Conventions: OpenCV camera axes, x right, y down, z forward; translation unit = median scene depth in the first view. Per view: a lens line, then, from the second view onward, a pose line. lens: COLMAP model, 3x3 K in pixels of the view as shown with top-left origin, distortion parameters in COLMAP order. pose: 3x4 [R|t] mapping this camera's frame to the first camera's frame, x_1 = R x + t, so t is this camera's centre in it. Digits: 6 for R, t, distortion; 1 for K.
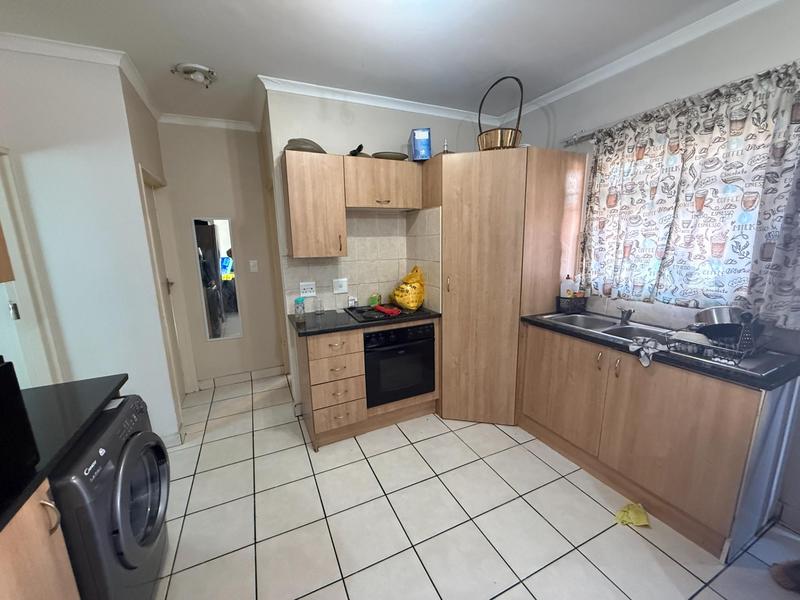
lens RADIAL K [[318.5, 0, 397.6], [0, 318.5, 301.2], [0, 0, 1]] dist [0.003475, -0.000013]
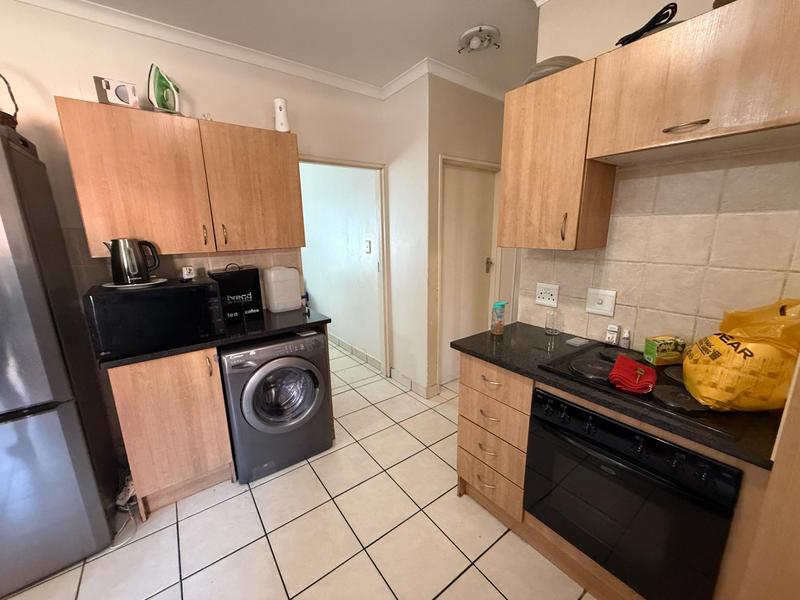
lens RADIAL K [[318.5, 0, 400.4], [0, 318.5, 300.2], [0, 0, 1]] dist [0.003475, -0.000013]
pose [[0.215818, 0.233427, -0.948122, 0.334964], [-0.178962, 0.964012, 0.196602, -0.115111], [0.959893, 0.127247, 0.249826, 0.591231]]
